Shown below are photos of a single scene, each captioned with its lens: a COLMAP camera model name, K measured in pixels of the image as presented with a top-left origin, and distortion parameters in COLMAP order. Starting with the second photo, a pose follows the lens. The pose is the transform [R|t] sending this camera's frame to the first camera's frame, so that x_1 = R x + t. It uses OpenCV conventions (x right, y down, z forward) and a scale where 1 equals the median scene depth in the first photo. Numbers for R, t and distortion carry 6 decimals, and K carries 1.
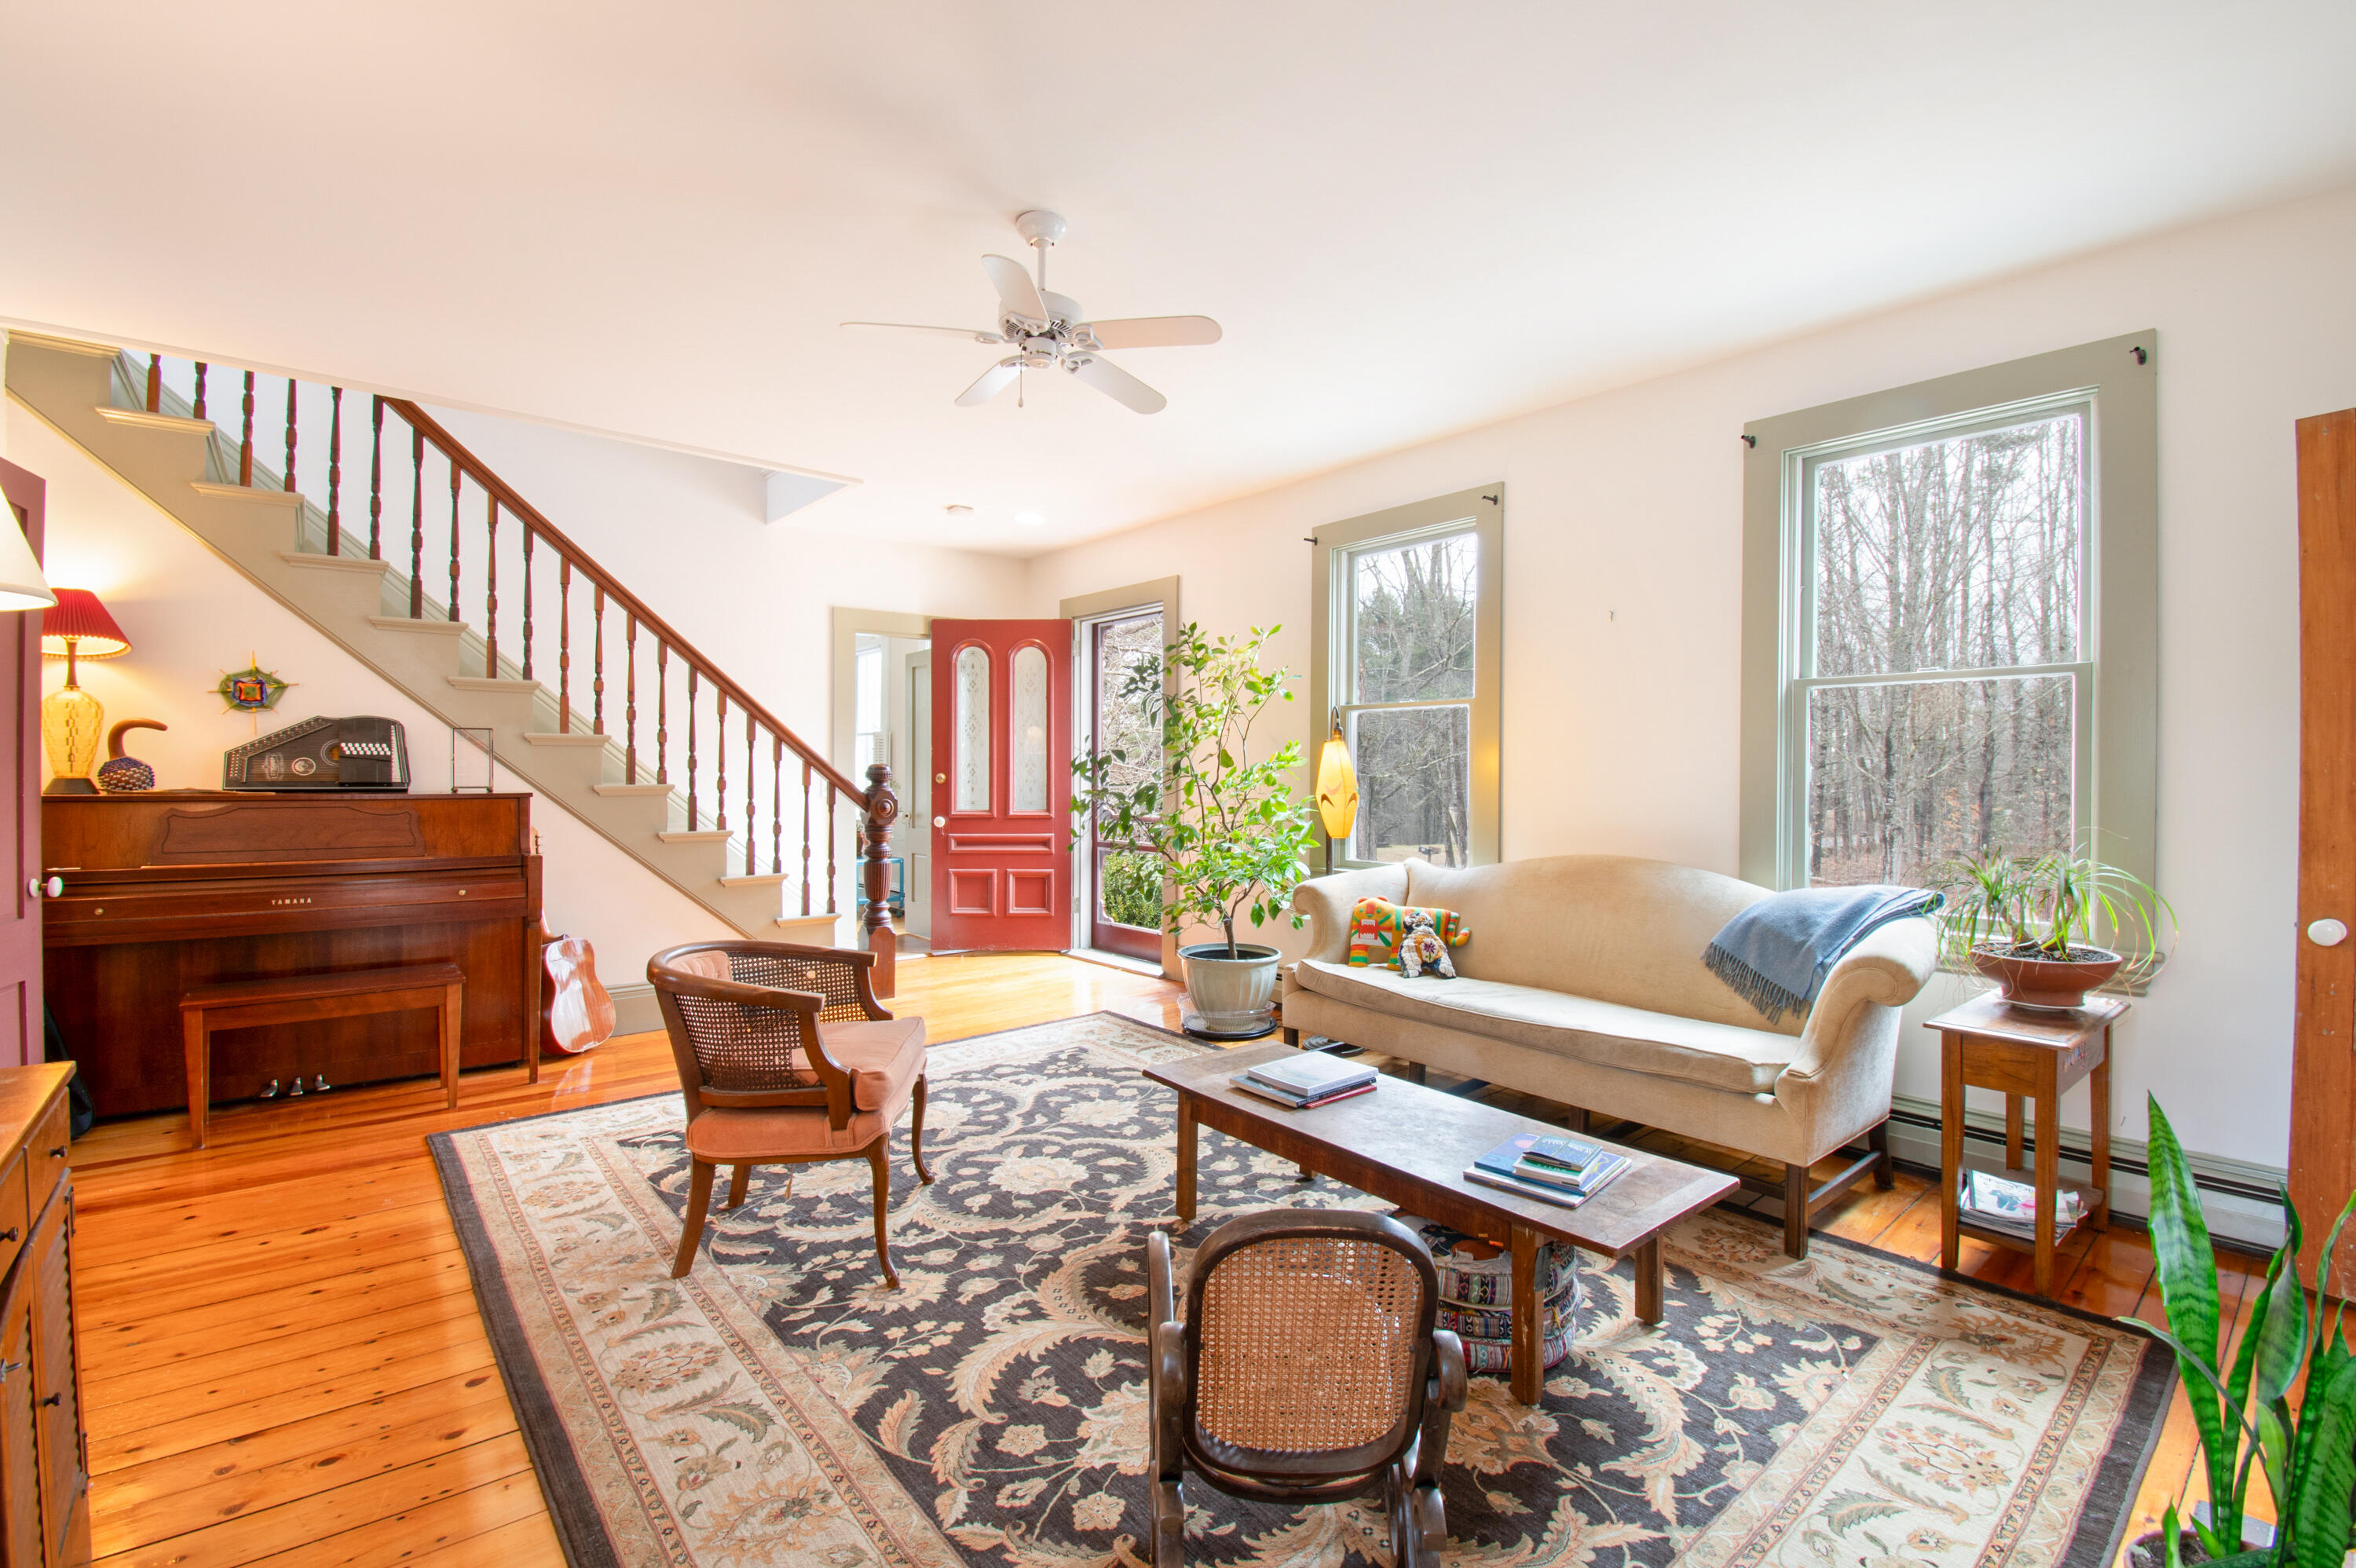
lens RADIAL K [[1032.8, 0, 1184.8], [0, 1032.8, 775.8], [0, 0, 1]] dist [0.002704, -0.011845]
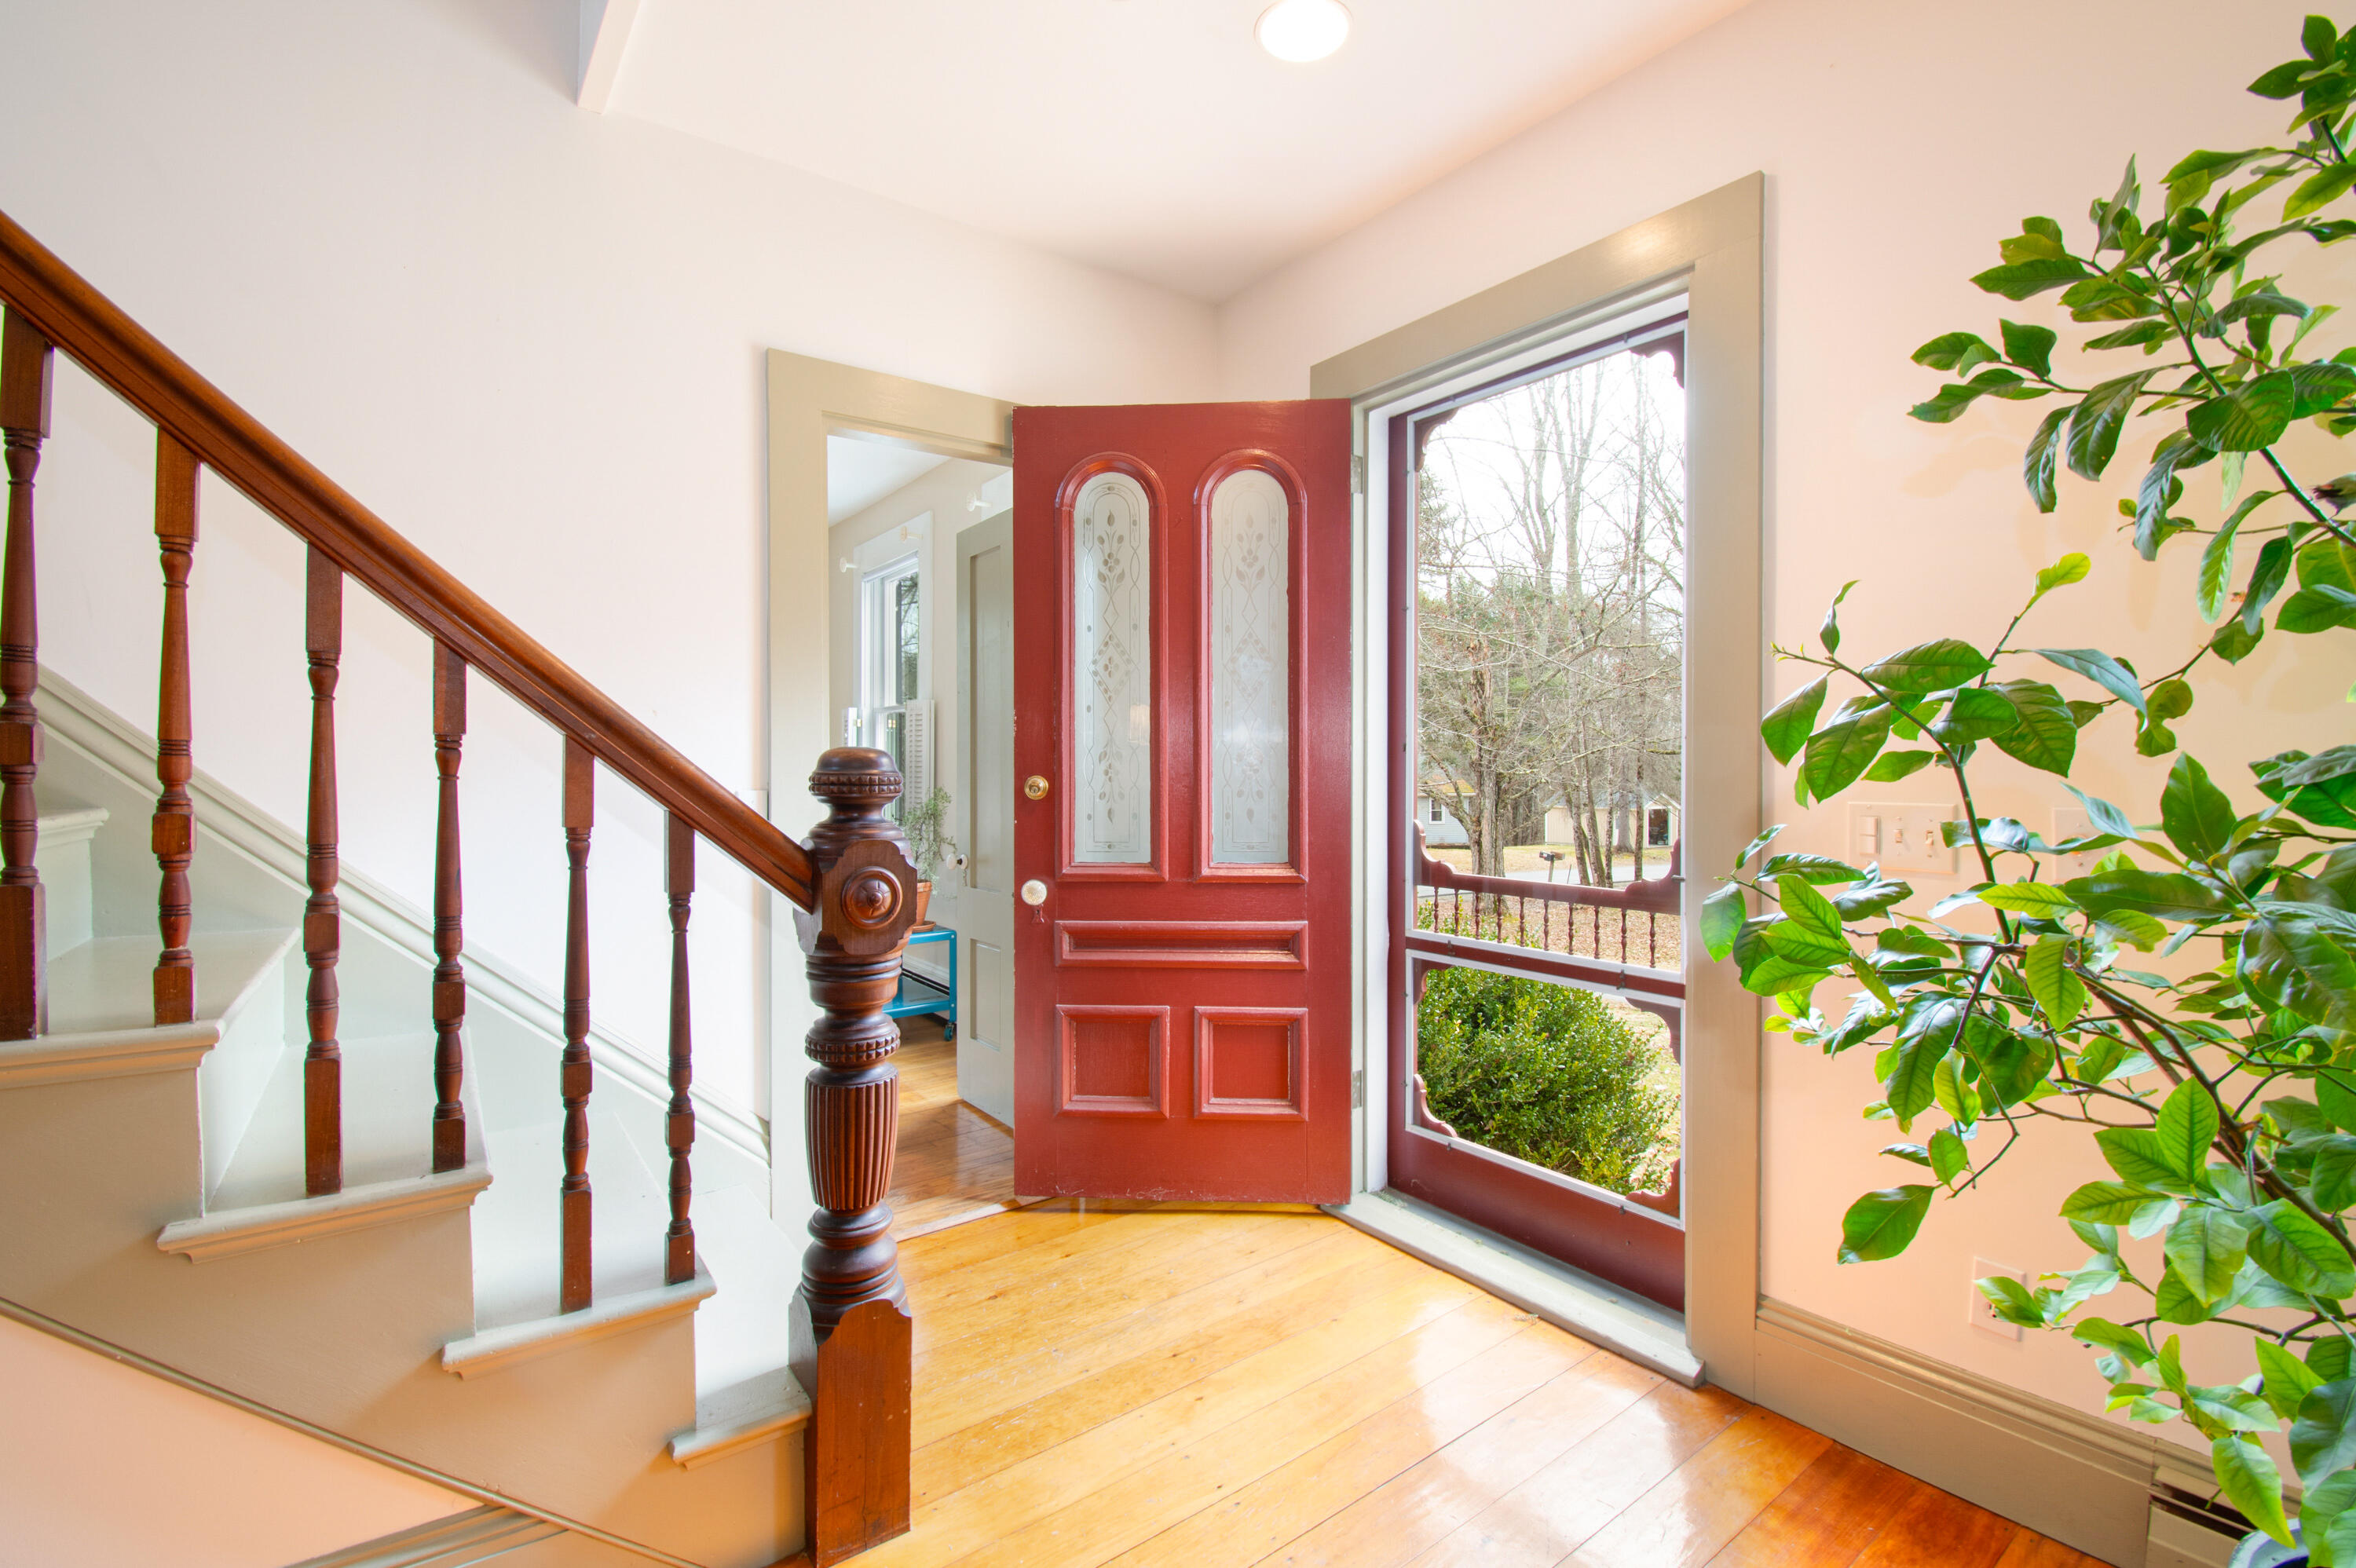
lens RADIAL K [[1032.8, 0, 1184.8], [0, 1032.8, 775.8], [0, 0, 1]] dist [0.002704, -0.011845]
pose [[0.998341, -0.003014, -0.057499, -0.186998], [0.003166, 0.999992, 0.002557, -0.003768], [0.057491, -0.002734, 0.998342, 0.720727]]
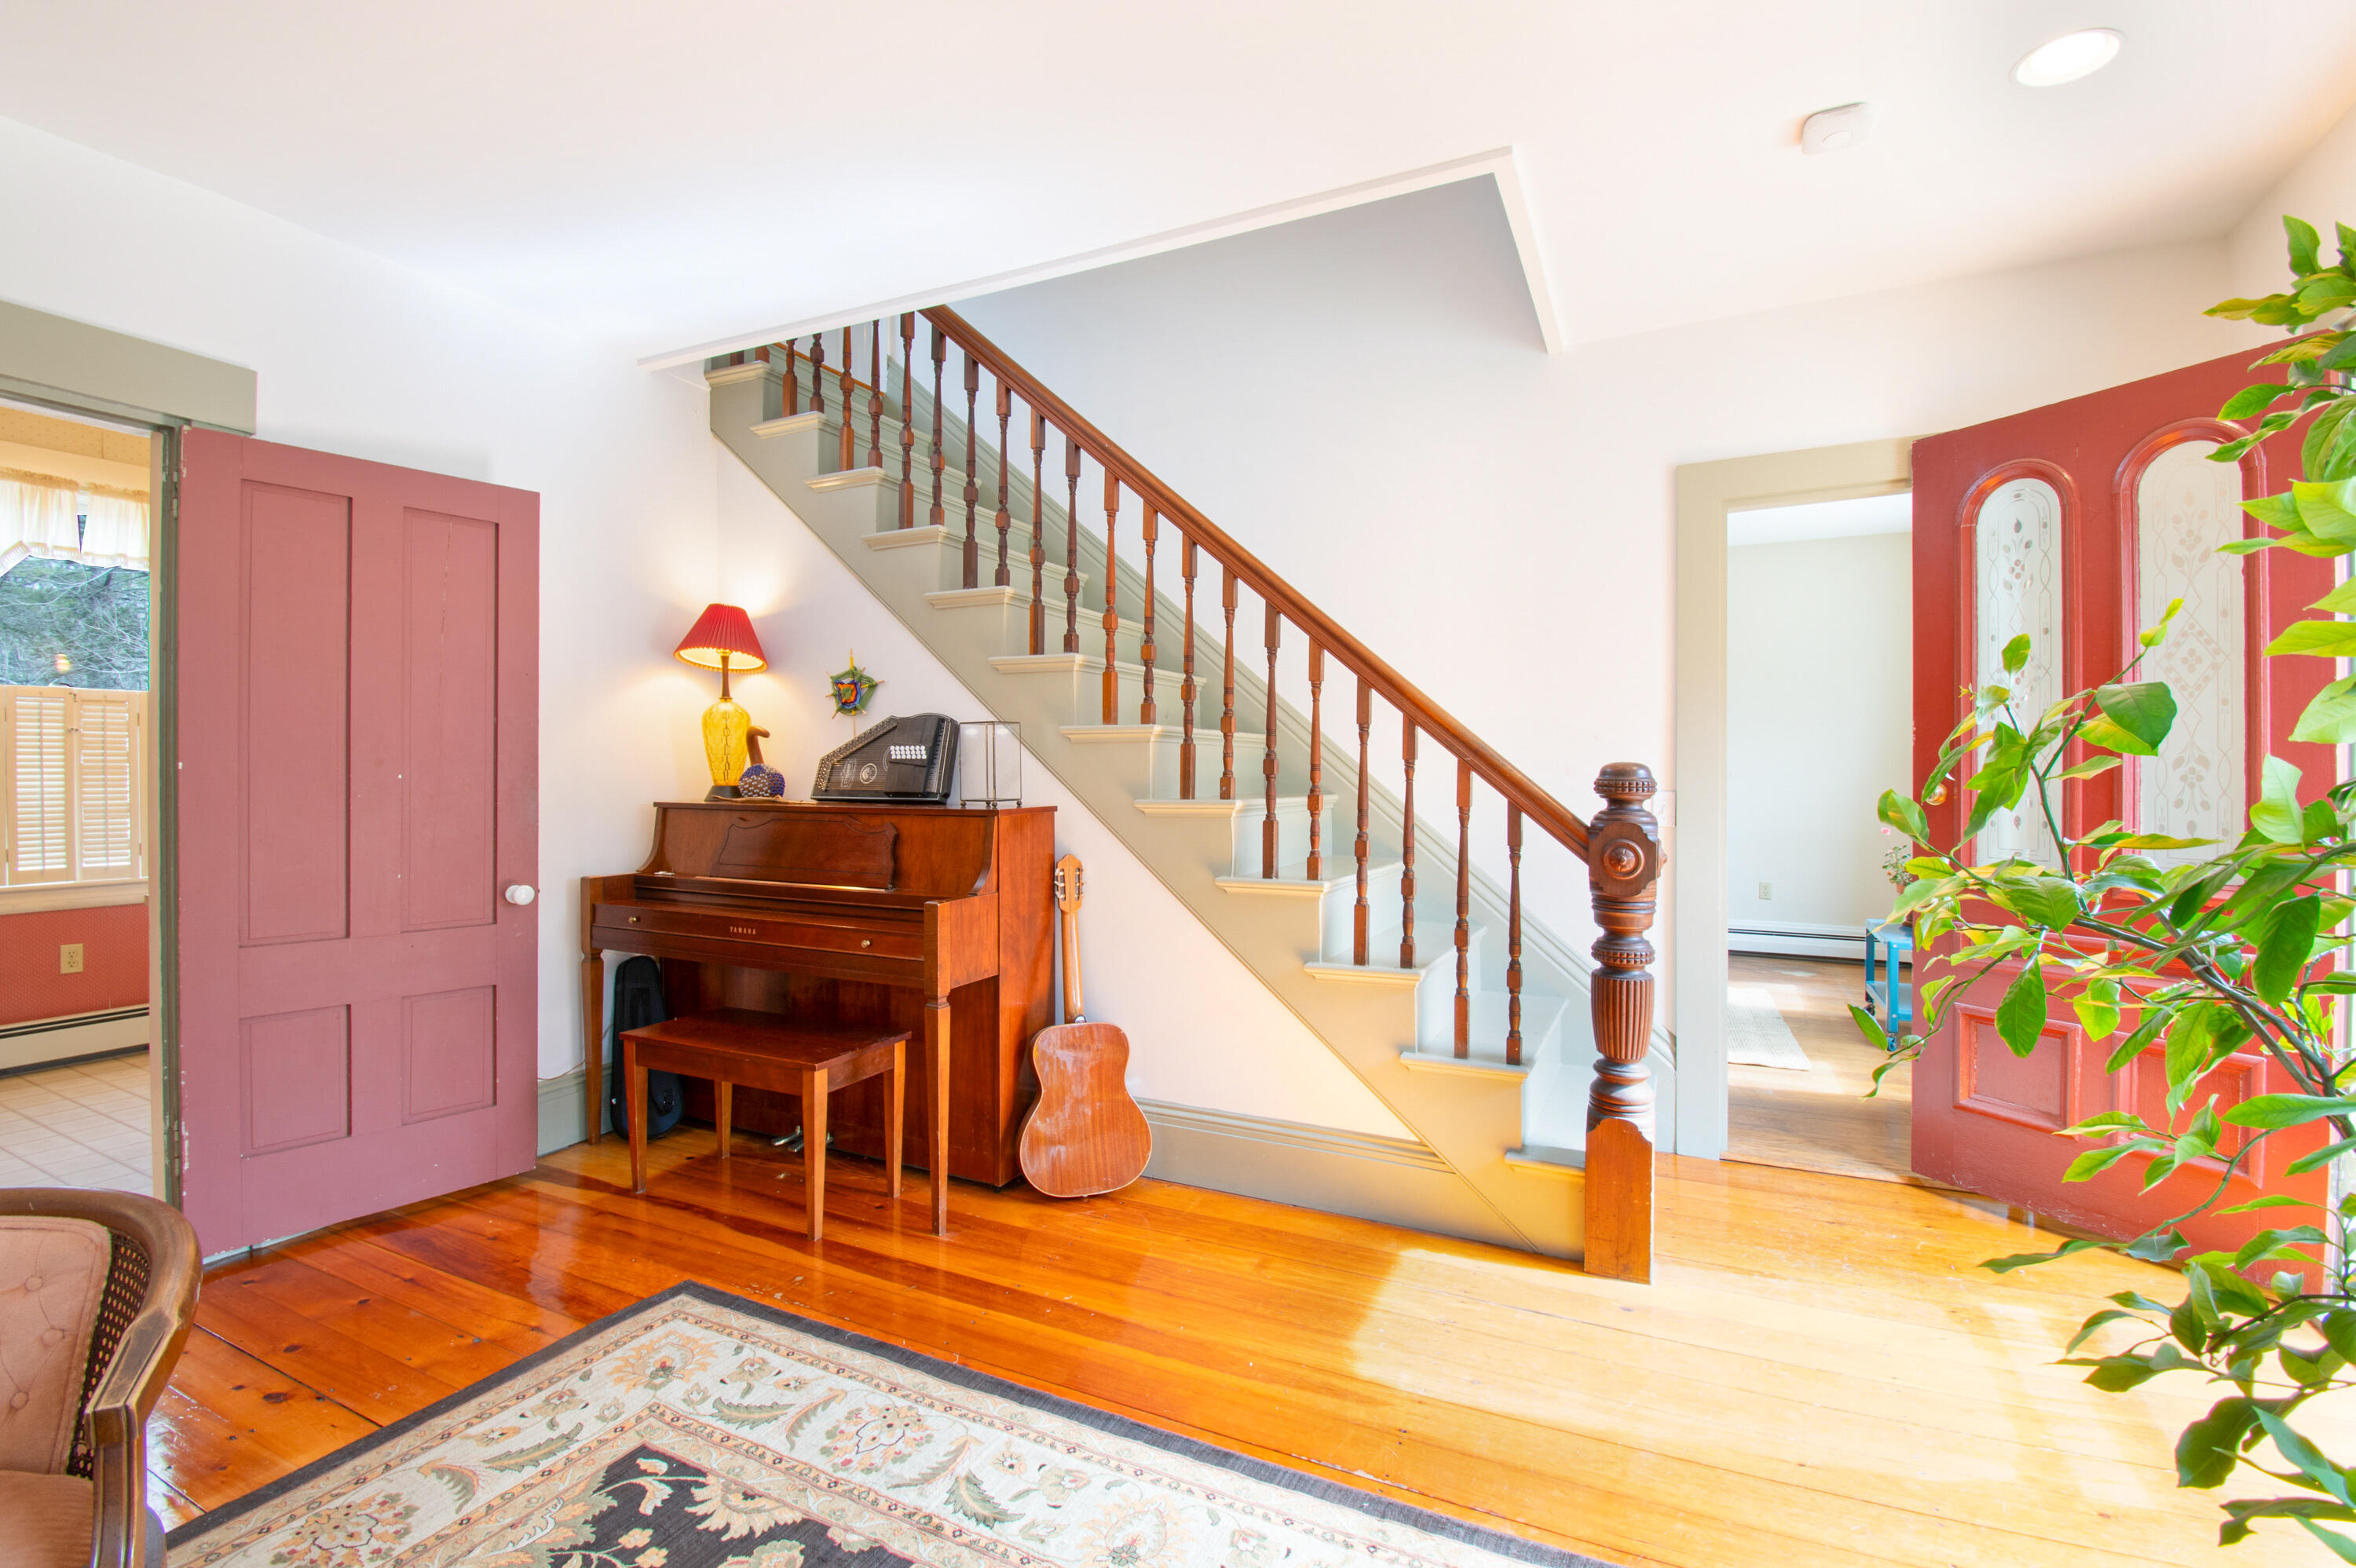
lens RADIAL K [[1032.8, 0, 1184.8], [0, 1032.8, 775.8], [0, 0, 1]] dist [0.002704, -0.011845]
pose [[0.408776, -0.001859, -0.912633, 0.046446], [-0.002475, 0.999992, -0.003146, -0.003608], [0.912632, 0.003545, 0.408768, 0.644772]]
